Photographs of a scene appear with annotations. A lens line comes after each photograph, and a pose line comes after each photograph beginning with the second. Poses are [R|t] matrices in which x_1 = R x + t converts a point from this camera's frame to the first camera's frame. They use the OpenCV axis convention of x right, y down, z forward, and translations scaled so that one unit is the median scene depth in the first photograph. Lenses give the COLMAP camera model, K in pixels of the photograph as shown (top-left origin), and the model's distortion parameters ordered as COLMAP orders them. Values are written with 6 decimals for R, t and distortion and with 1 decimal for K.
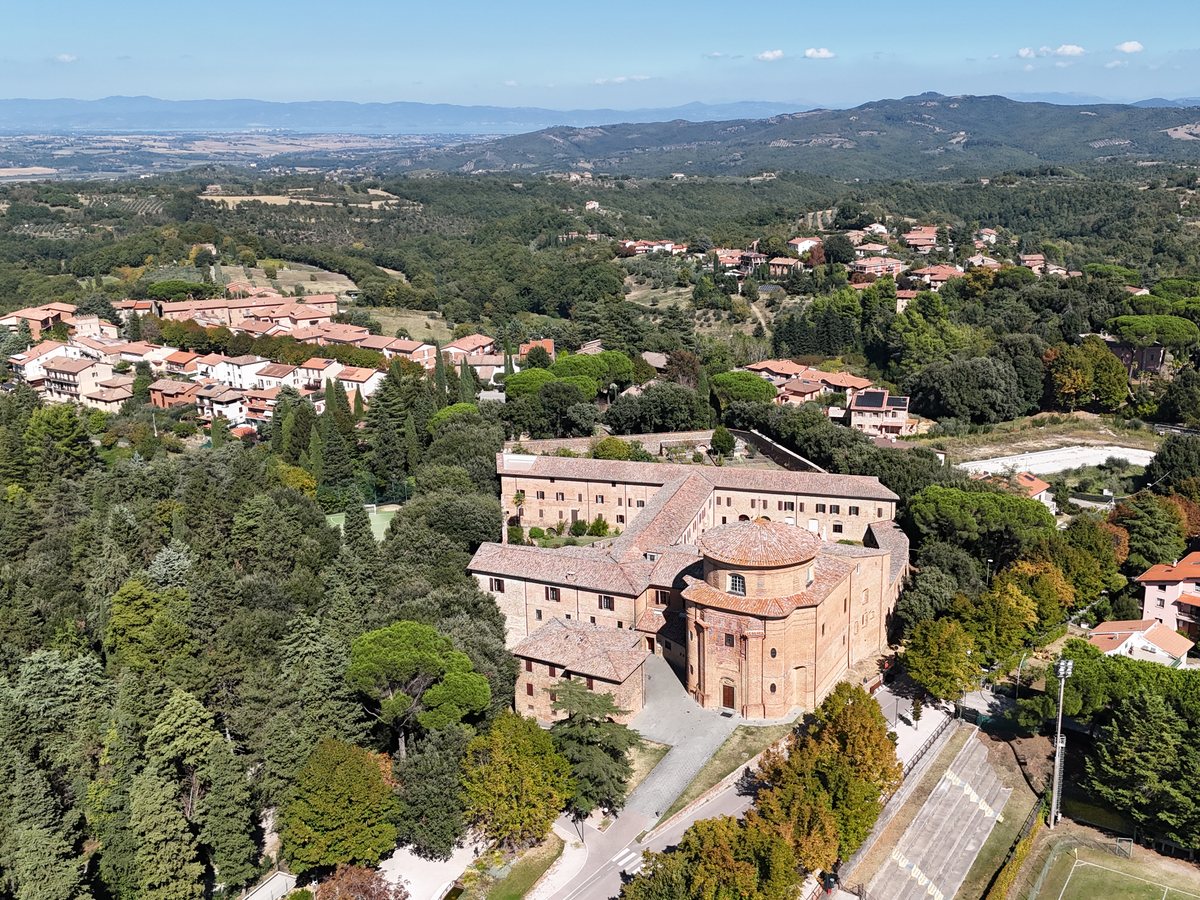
lens RADIAL K [[1179.5, 0, 679.6], [0, 1179.5, 433.2], [0, 0, 1]] dist [0.063719, 0.000000]
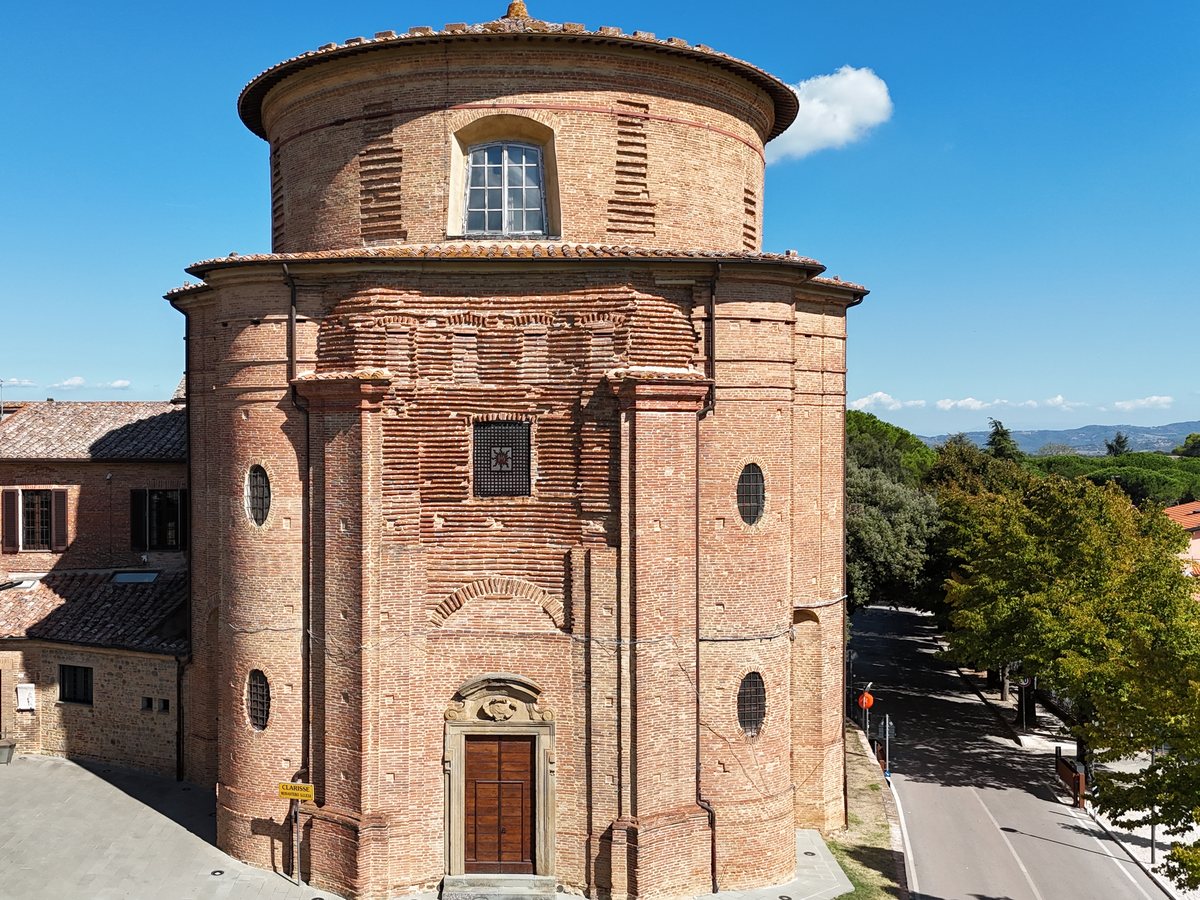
lens RADIAL K [[1177.2, 0, 528.4], [0, 1177.2, 448.7], [0, 0, 1]] dist [0.053979, 0.000000]
pose [[0.903079, 0.005523, 0.429439, -0.023830], [0.105644, 0.966336, -0.234591, 0.165734], [-0.416279, 0.257222, 0.872095, 0.645652]]
